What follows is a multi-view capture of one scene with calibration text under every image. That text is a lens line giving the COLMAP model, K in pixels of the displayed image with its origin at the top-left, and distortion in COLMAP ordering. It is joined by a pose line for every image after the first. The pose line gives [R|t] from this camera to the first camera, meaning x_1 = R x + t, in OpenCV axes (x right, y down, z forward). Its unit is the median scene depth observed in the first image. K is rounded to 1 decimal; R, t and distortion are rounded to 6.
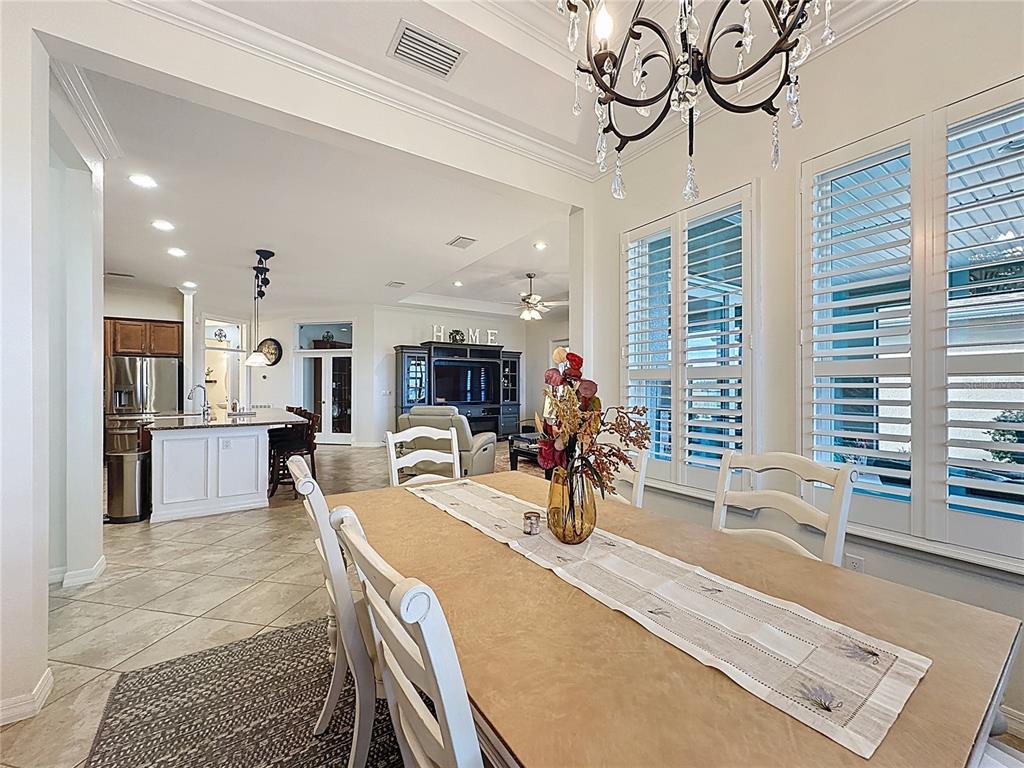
lens RADIAL K [[410.5, 0, 513.2], [0, 410.5, 384.4], [0, 0, 1]] dist [-0.004483, 0.000372]
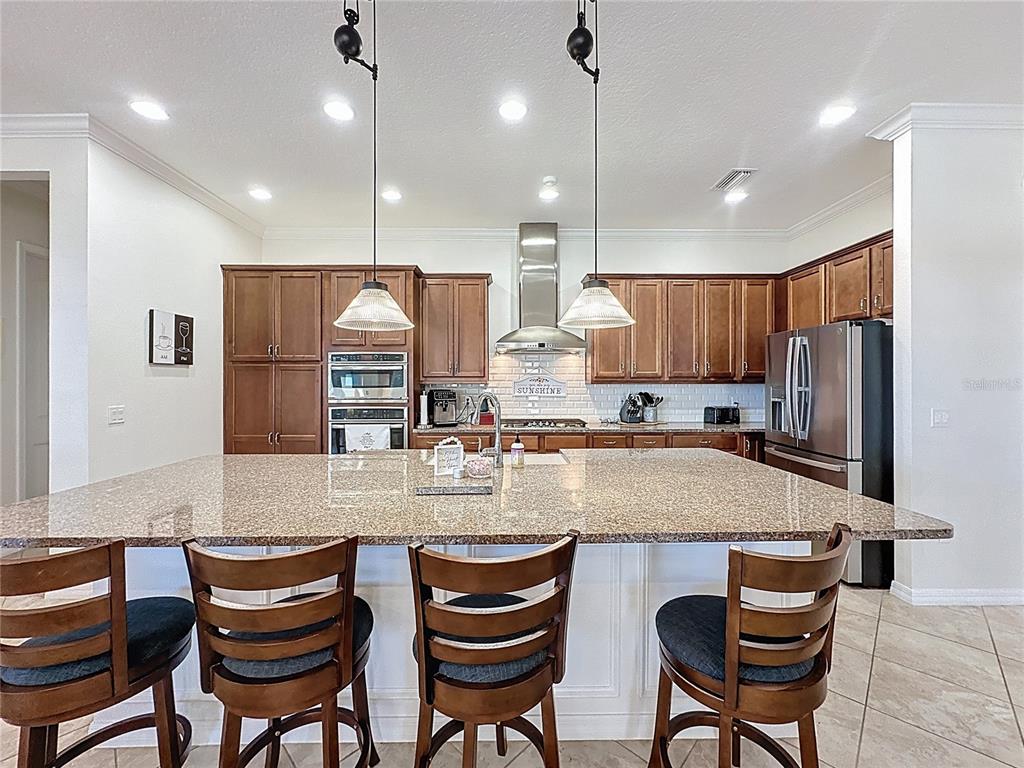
lens RADIAL K [[410.5, 0, 515.3], [0, 410.5, 381.9], [0, 0, 1]] dist [-0.004483, 0.000372]
pose [[-0.545319, 0.001982, -0.838226, -0.247865], [0.009814, 0.999944, -0.004020, -0.004990], [0.838171, -0.010419, -0.545308, 0.723286]]
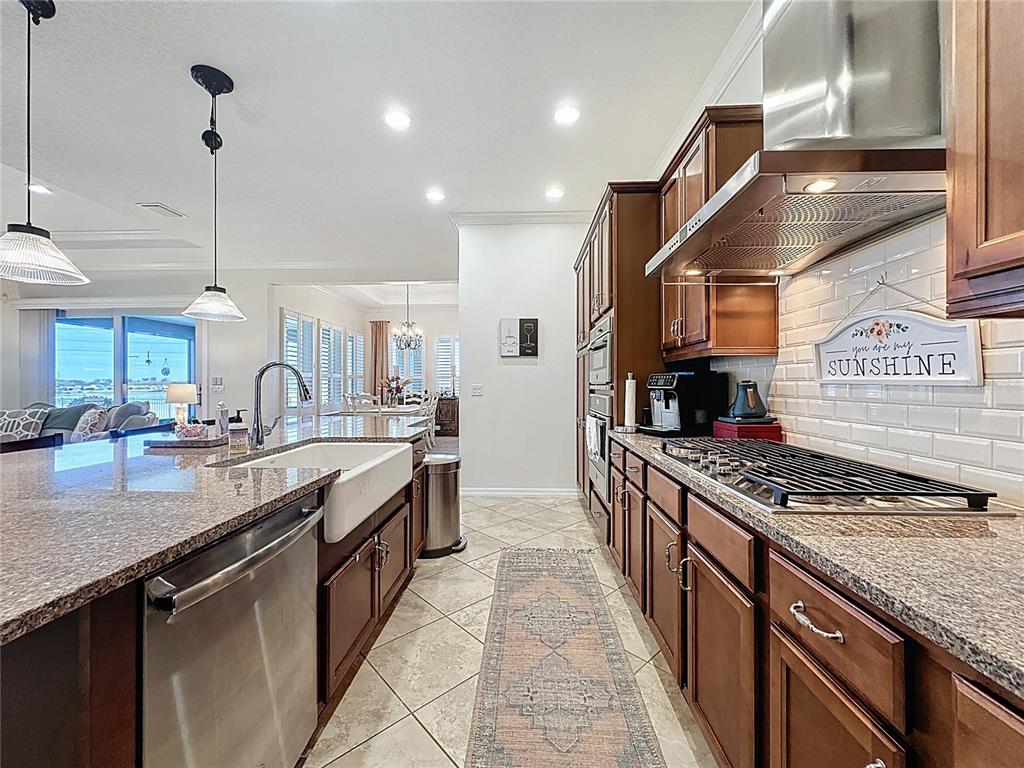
lens RADIAL K [[410.5, 0, 511.4], [0, 410.5, 384.2], [0, 0, 1]] dist [-0.004483, 0.000372]
pose [[-0.803702, 0.001895, 0.595029, -0.657965], [-0.003588, 0.999961, -0.008030, 0.011989], [-0.595021, -0.008588, -0.803664, 0.672741]]
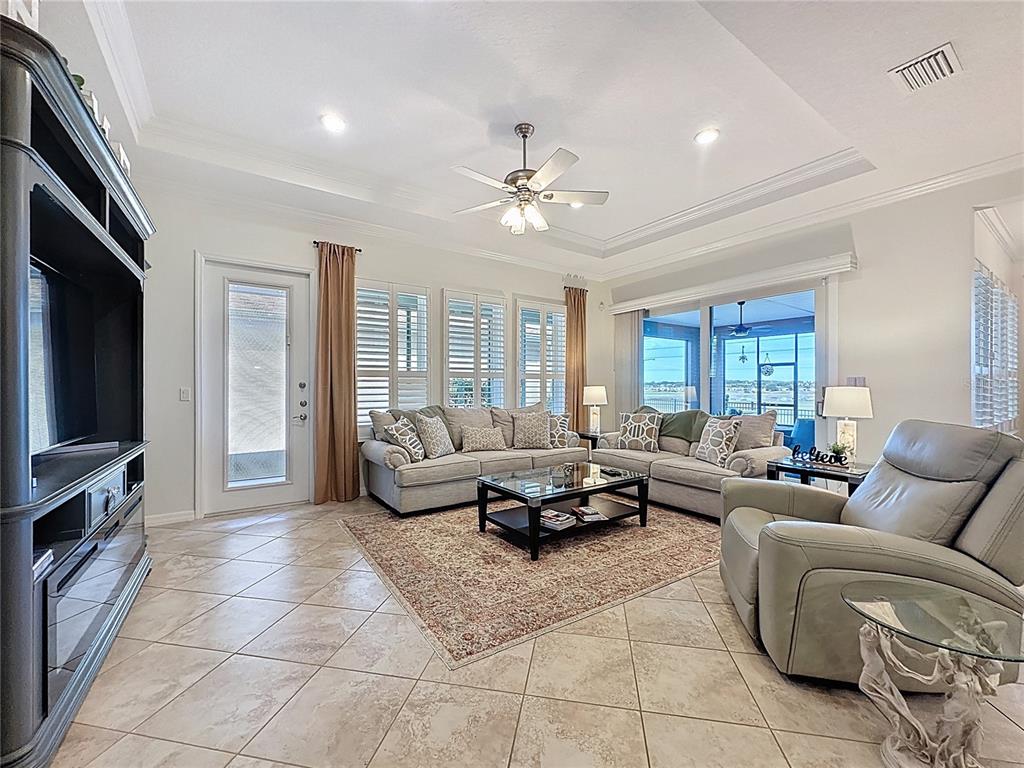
lens RADIAL K [[410.5, 0, 511.7], [0, 410.5, 384.1], [0, 0, 1]] dist [-0.004483, 0.000372]
pose [[-0.002609, 0.006757, 0.999974, -0.316576], [-0.009612, 0.999931, -0.006781, 0.011706], [-0.999950, -0.009630, -0.002544, 0.792651]]
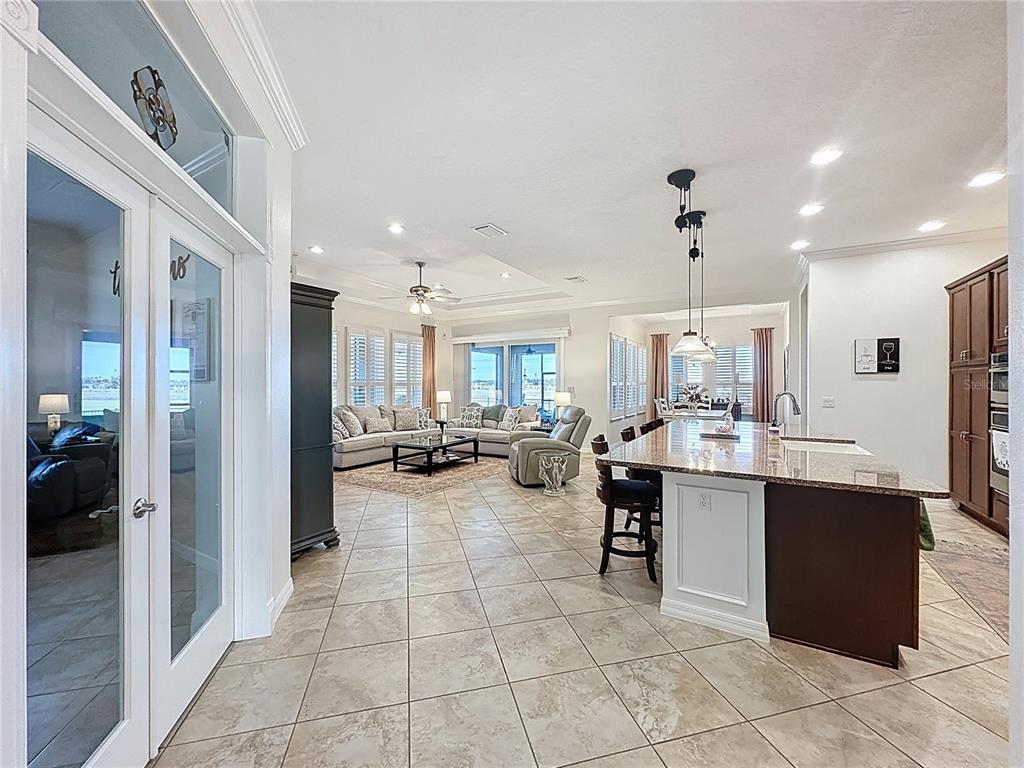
lens RADIAL K [[410.5, 0, 509.8], [0, 410.5, 386.8], [0, 0, 1]] dist [-0.004483, 0.000372]
pose [[-0.423116, -0.005356, 0.906060, -0.660385], [-0.007313, 0.999970, 0.002496, -0.003798], [-0.906046, -0.005570, -0.423143, 0.938625]]
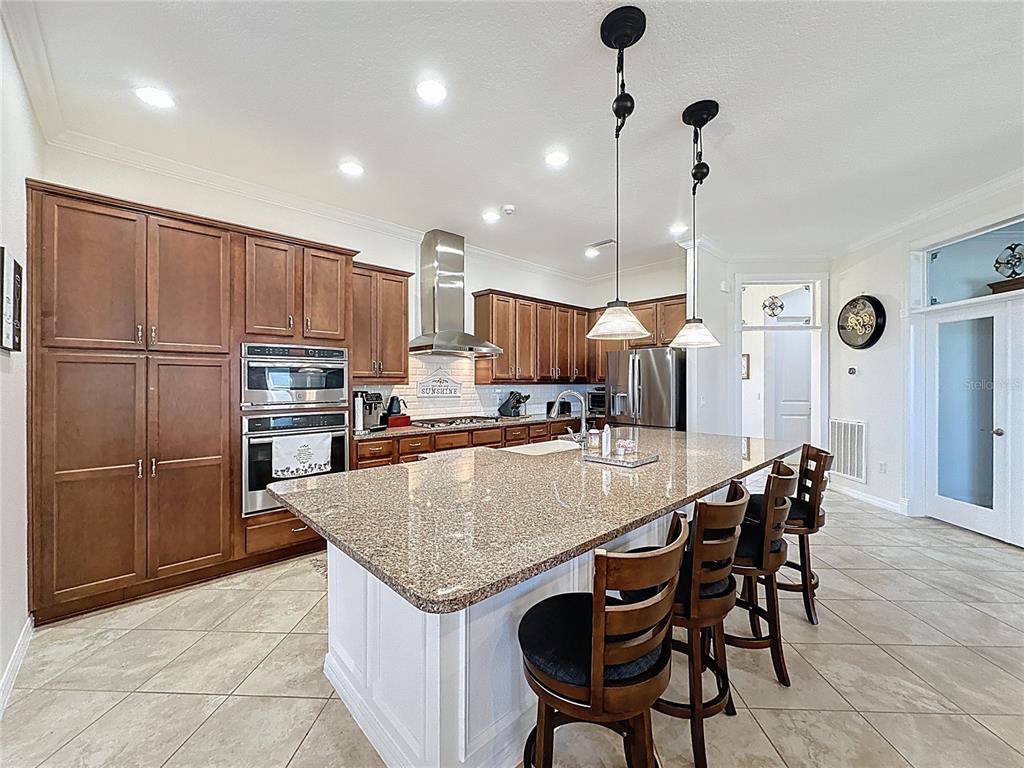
lens RADIAL K [[410.5, 0, 511.9], [0, 410.5, 379.6], [0, 0, 1]] dist [-0.004483, 0.000372]
pose [[0.152860, -0.004884, -0.988236, -0.153290], [0.008004, 0.999961, -0.003704, -0.007858], [0.988215, -0.007344, 0.152893, 0.488983]]
